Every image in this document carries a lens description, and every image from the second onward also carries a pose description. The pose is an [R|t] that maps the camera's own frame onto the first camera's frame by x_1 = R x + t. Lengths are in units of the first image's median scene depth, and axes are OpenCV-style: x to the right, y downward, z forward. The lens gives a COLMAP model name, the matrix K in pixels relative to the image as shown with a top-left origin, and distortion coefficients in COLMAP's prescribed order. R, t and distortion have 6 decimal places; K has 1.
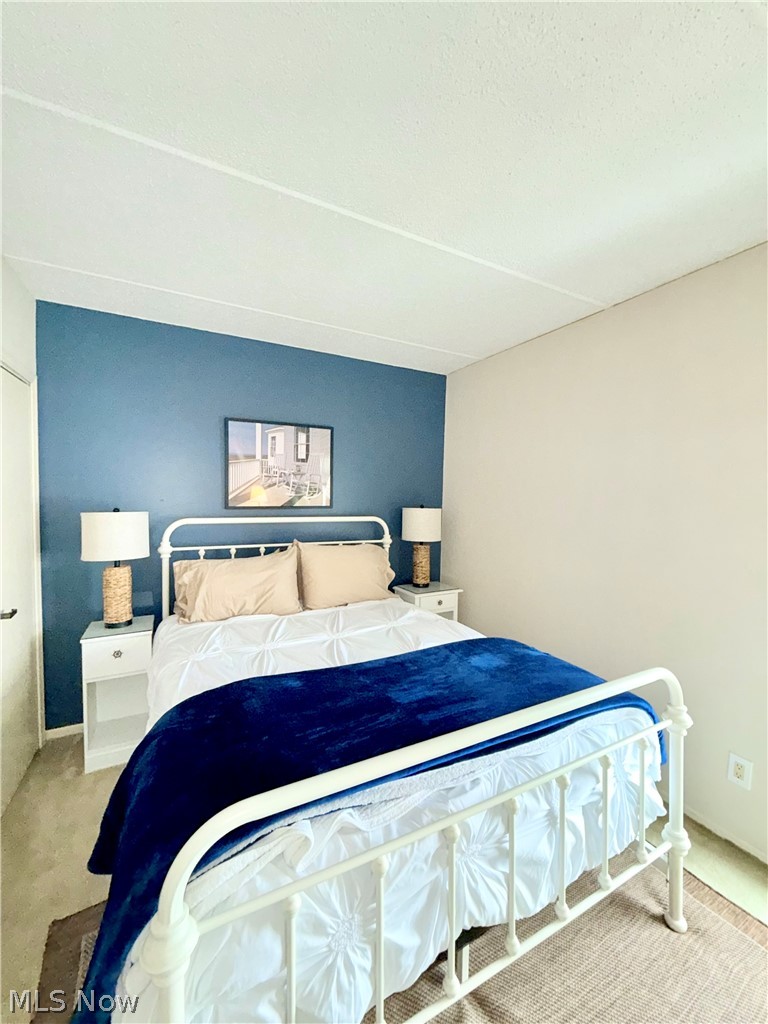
lens RADIAL K [[407.9, 0, 385.0], [0, 407.9, 510.4], [0, 0, 1]] dist [-0.000697, 0.000441]
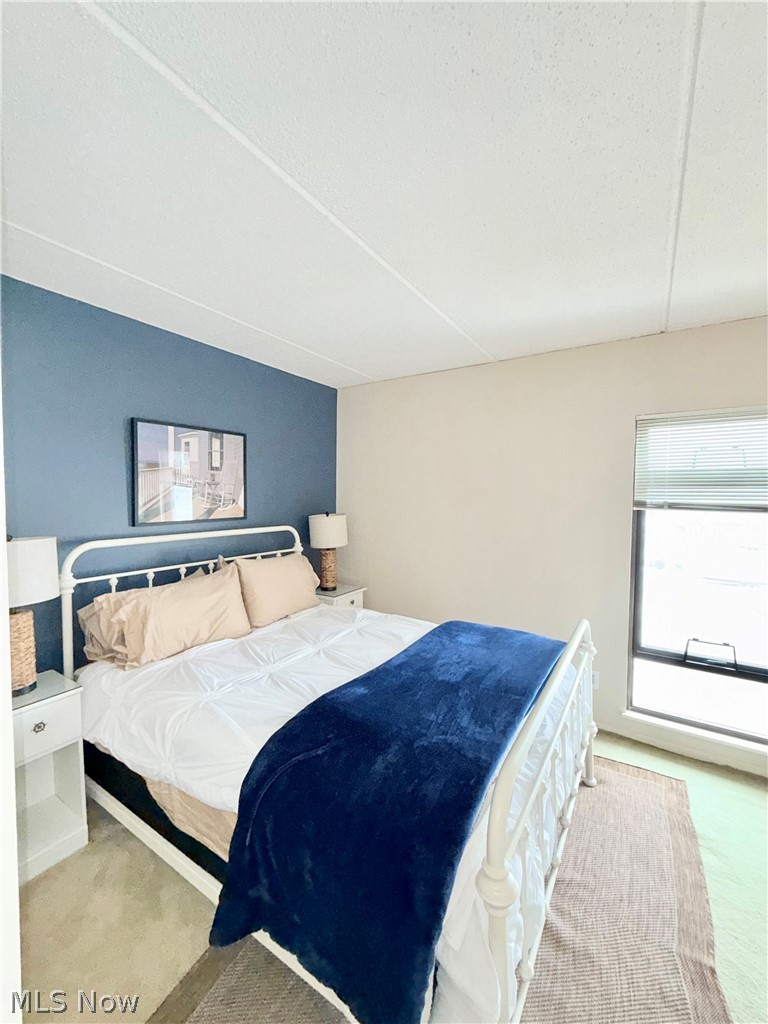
lens RADIAL K [[407.9, 0, 385.8], [0, 407.9, 510.7], [0, 0, 1]] dist [-0.000697, 0.000441]
pose [[0.869243, -0.032947, 0.493285, -0.339439], [0.030967, 0.999446, 0.012184, -0.029218], [-0.493414, 0.004685, 0.869782, 0.016781]]
